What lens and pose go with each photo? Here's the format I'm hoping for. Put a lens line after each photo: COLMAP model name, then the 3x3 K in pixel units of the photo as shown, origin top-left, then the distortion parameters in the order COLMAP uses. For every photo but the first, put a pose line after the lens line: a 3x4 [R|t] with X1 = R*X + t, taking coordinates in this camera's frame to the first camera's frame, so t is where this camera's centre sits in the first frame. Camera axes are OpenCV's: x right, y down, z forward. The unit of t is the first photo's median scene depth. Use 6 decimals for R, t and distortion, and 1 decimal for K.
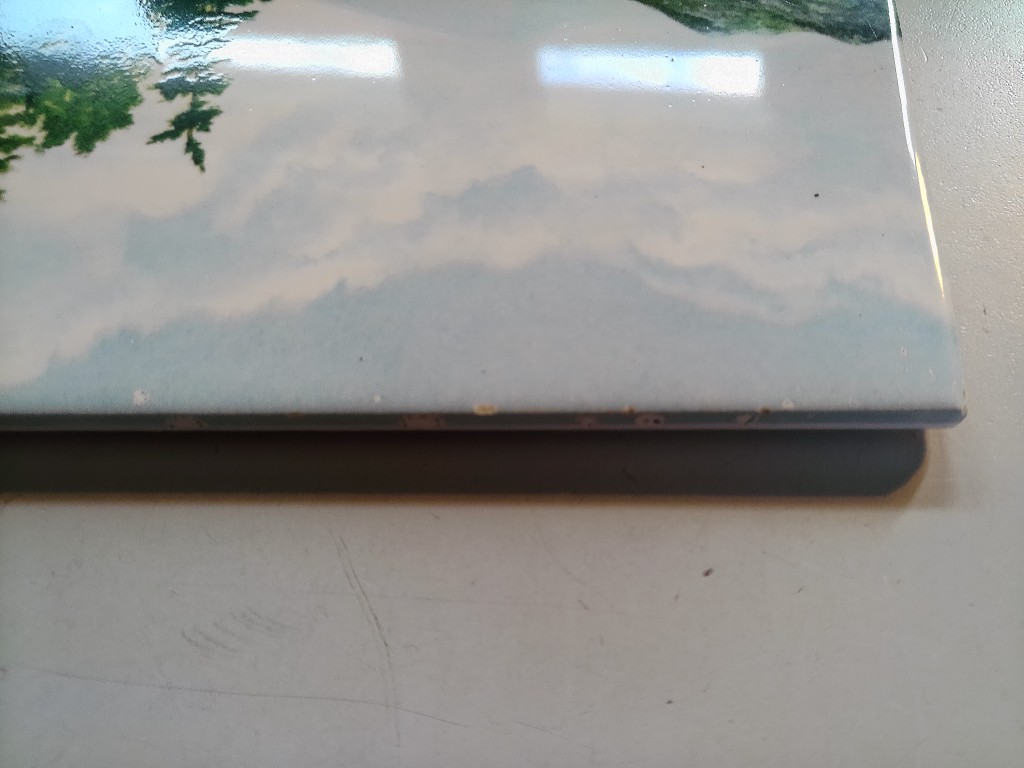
lens RADIAL K [[842.3, 0, 564.3], [0, 842.3, 456.0], [0, 0, 1]] dist [-0.053559, 0.031554]
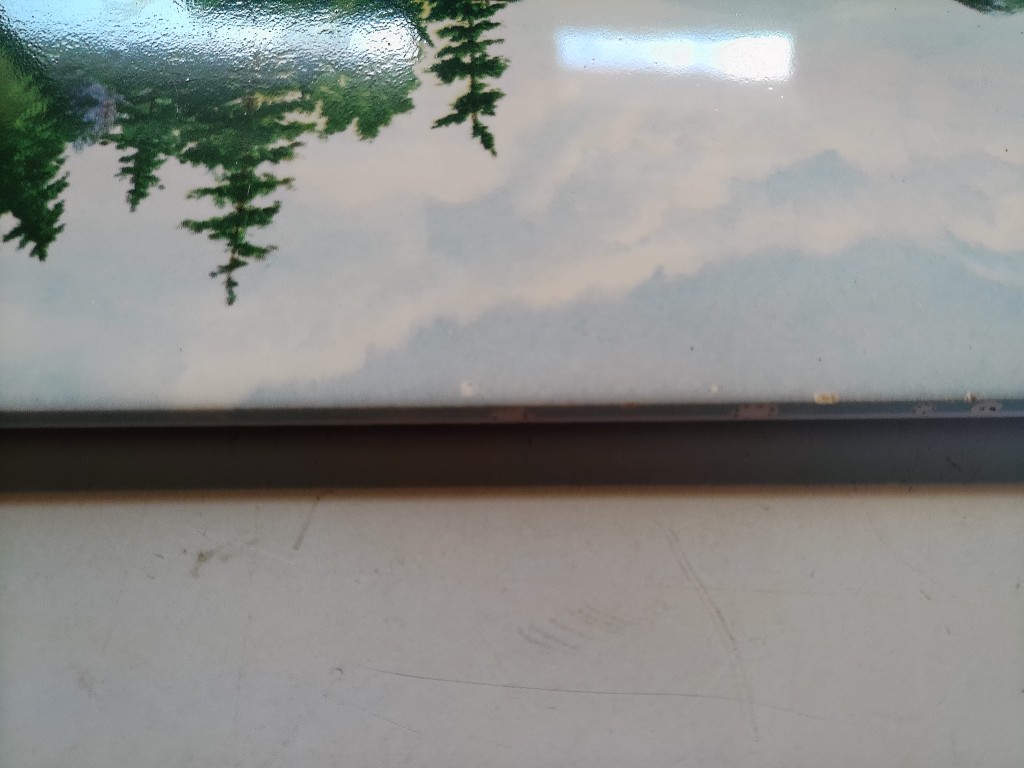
lens RADIAL K [[842.3, 0, 515.0], [0, 842.3, 460.1], [0, 0, 1]] dist [-0.053559, 0.031554]
pose [[0.999882, -0.011013, -0.010688, -0.432796], [0.011164, 0.999838, 0.014154, -0.000849], [0.010531, -0.014272, 0.999843, 0.016716]]
